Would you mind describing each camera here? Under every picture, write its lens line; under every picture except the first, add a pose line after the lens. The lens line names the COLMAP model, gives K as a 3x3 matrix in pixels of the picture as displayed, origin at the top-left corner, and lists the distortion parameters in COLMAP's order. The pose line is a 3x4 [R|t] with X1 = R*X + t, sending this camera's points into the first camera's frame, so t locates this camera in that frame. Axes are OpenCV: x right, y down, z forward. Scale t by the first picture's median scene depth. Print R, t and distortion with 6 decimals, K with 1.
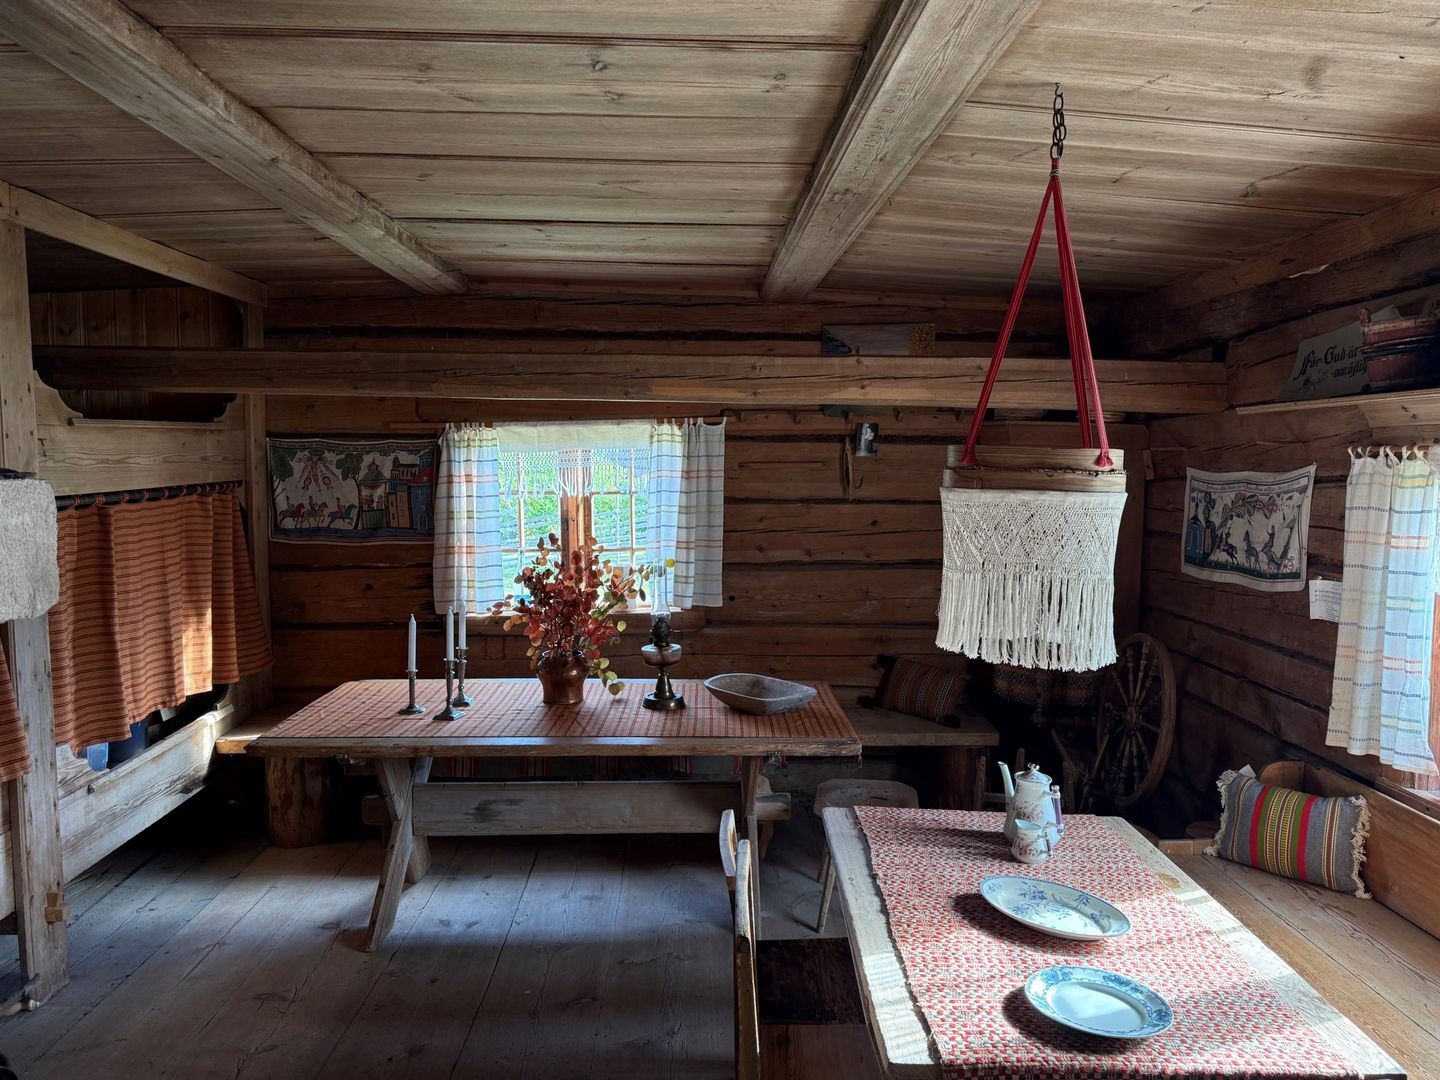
lens RADIAL K [[983.4, 0, 724.0], [0, 983.4, 547.9], [0, 0, 1]] dist [0.104193, -0.119747]
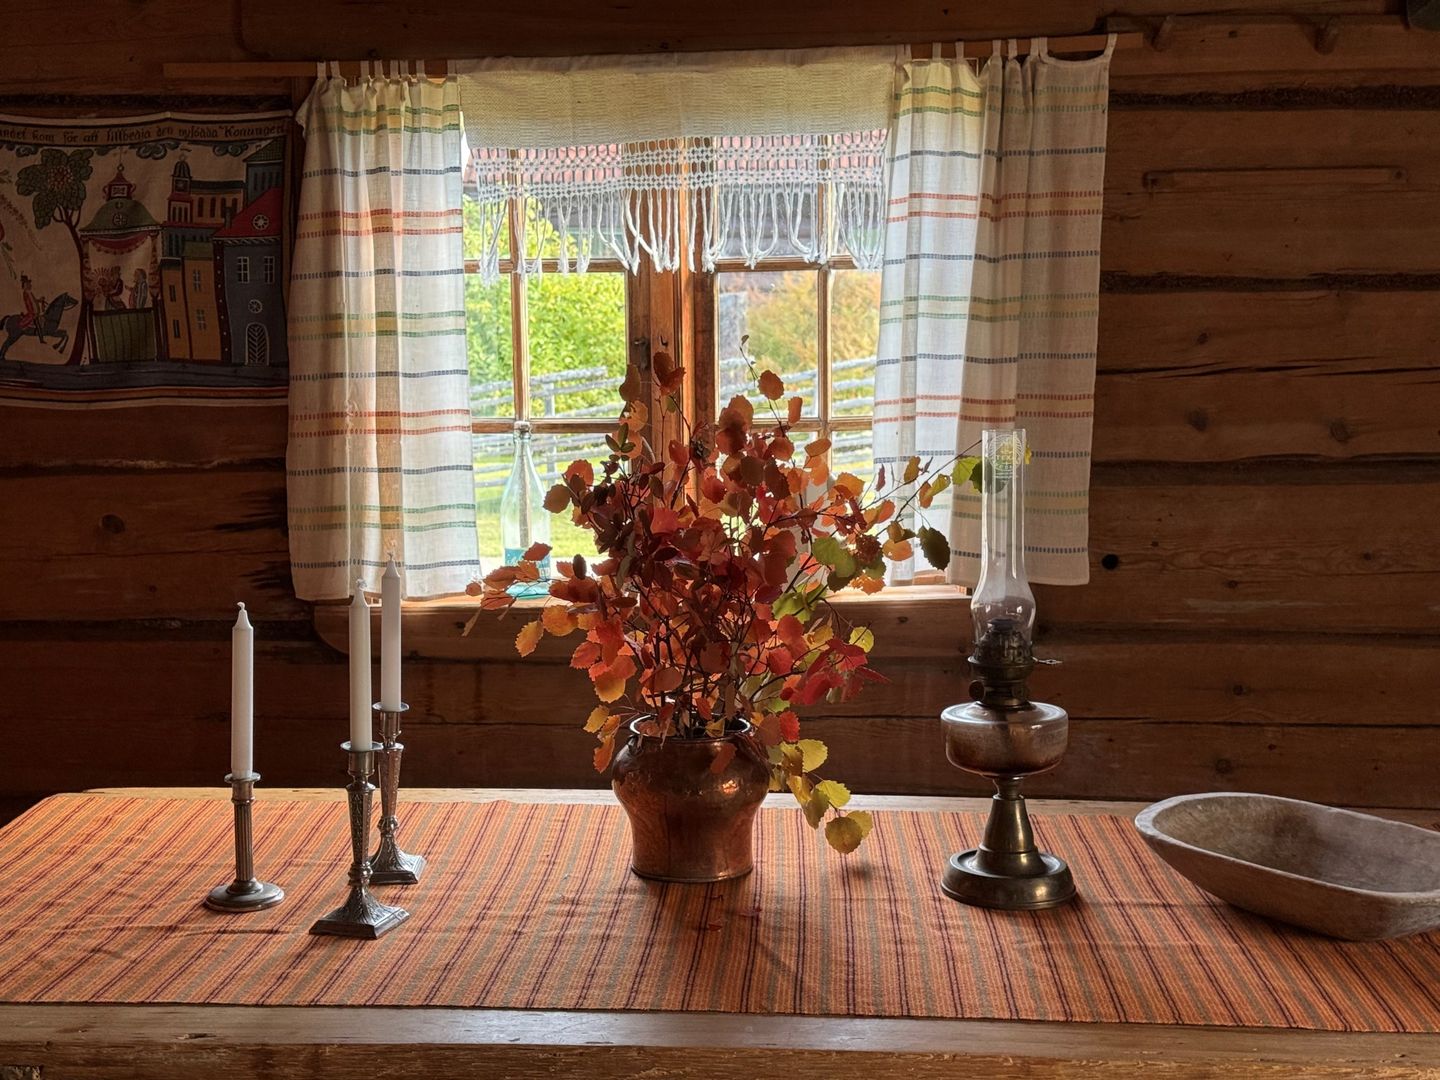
lens RADIAL K [[2018.2, 0, 718.1], [0, 2018.2, 560.0], [0, 0, 1]] dist [0.125200, -0.030003]
pose [[0.998219, 0.005200, -0.059435, -0.092744], [-0.002318, 0.998823, 0.048448, 0.016023], [0.059617, -0.048224, 0.997056, 0.271125]]
